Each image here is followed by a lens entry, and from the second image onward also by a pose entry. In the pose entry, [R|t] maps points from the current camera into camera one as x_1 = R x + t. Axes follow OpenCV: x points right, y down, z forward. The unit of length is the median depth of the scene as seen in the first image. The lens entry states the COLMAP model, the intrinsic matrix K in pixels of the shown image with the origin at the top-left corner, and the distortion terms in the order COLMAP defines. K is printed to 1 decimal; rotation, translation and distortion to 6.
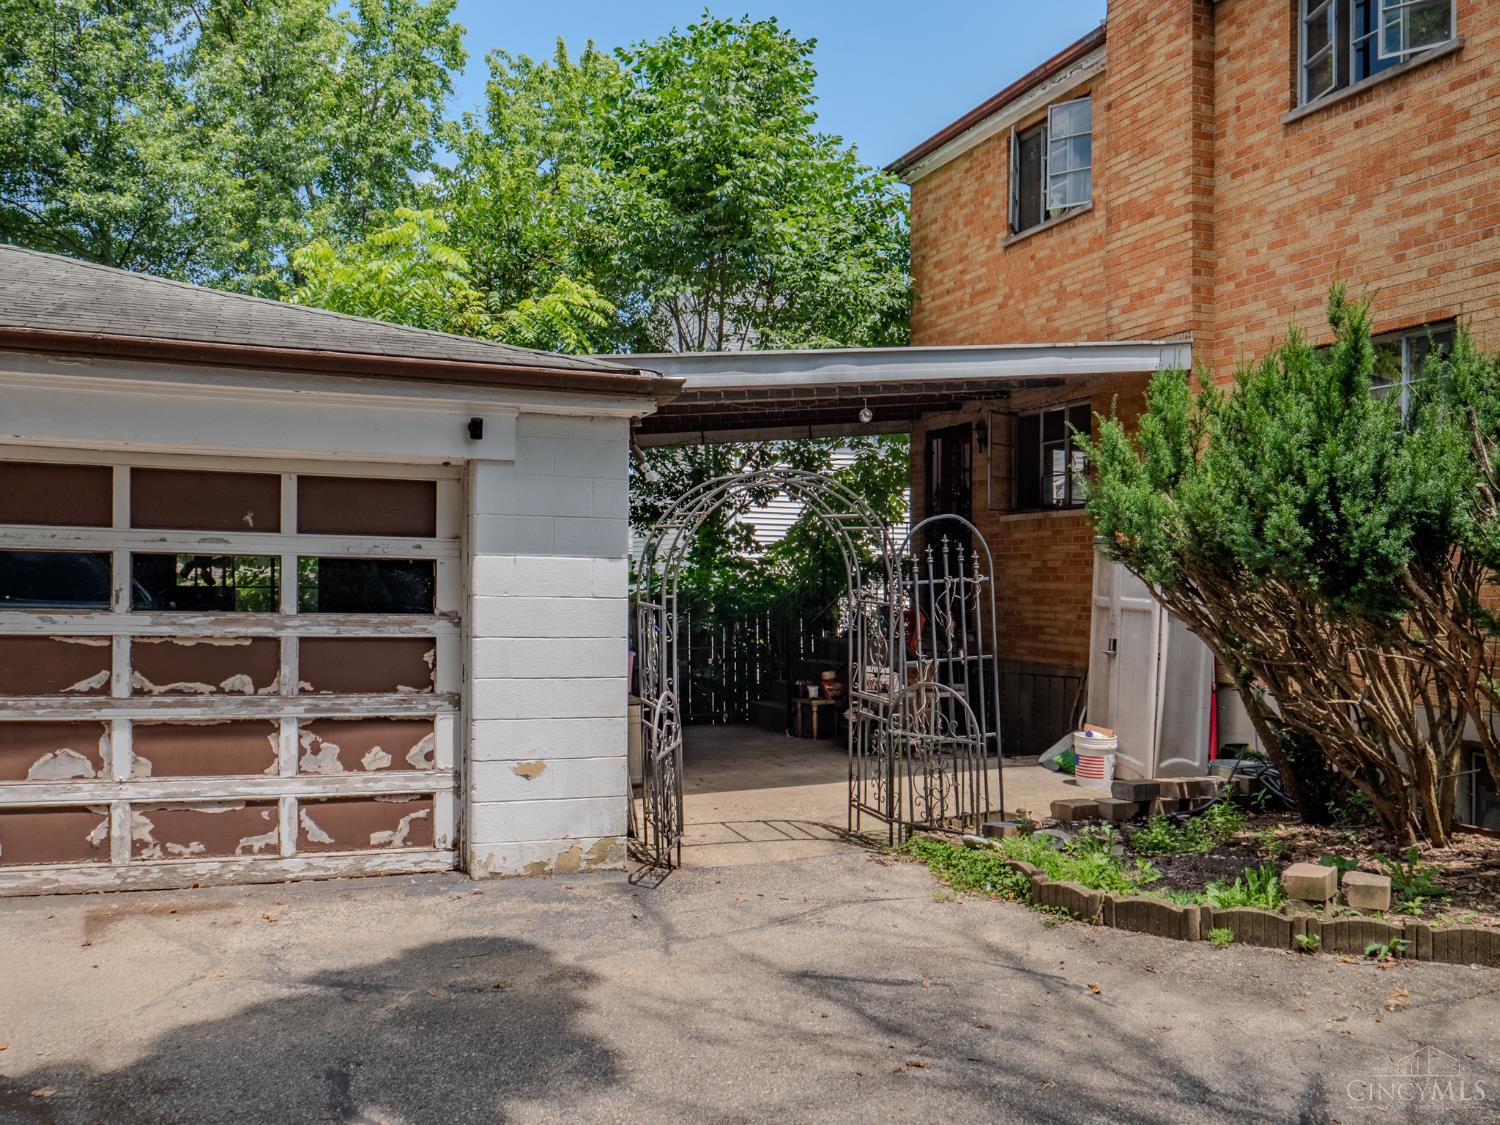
lens RADIAL K [[1286.8, 0, 757.6], [0, 1286.8, 575.8], [0, 0, 1]] dist [-0.021844, 0.006738]
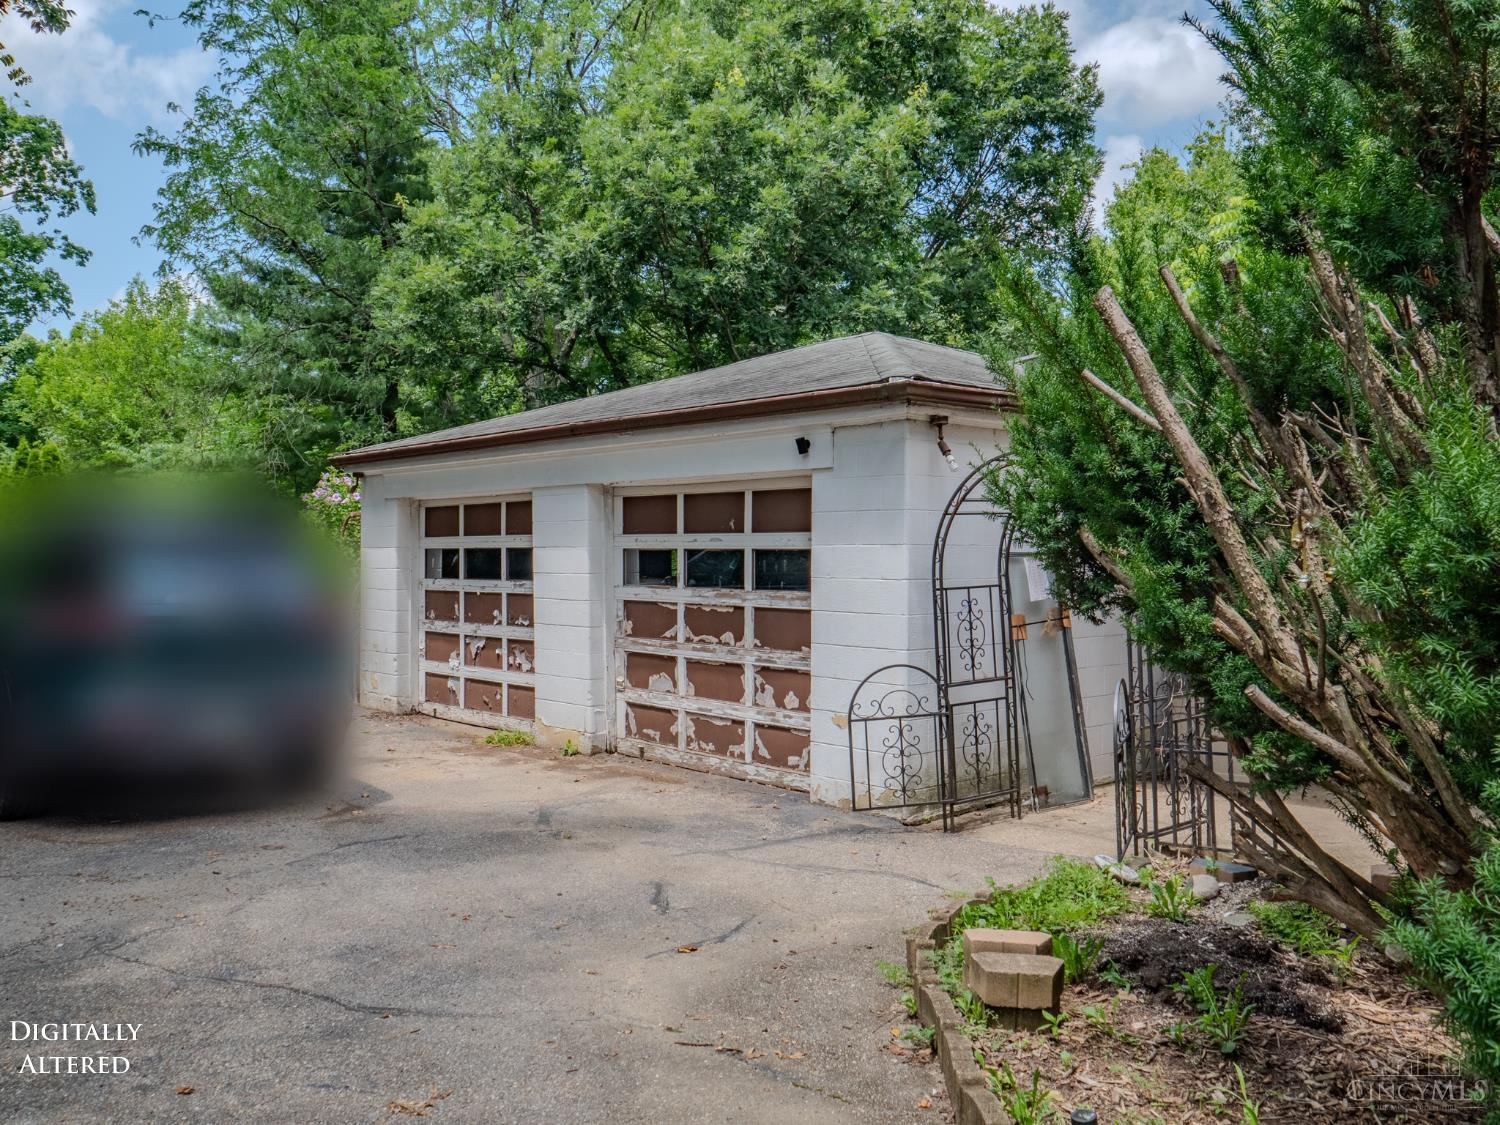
lens RADIAL K [[1286.8, 0, 759.6], [0, 1286.8, 559.3], [0, 0, 1]] dist [-0.021844, 0.006738]
pose [[0.349811, -0.014488, -0.936708, 0.965596], [0.008484, 0.999888, -0.012297, 0.013391], [0.936782, -0.003645, 0.349895, 0.523880]]
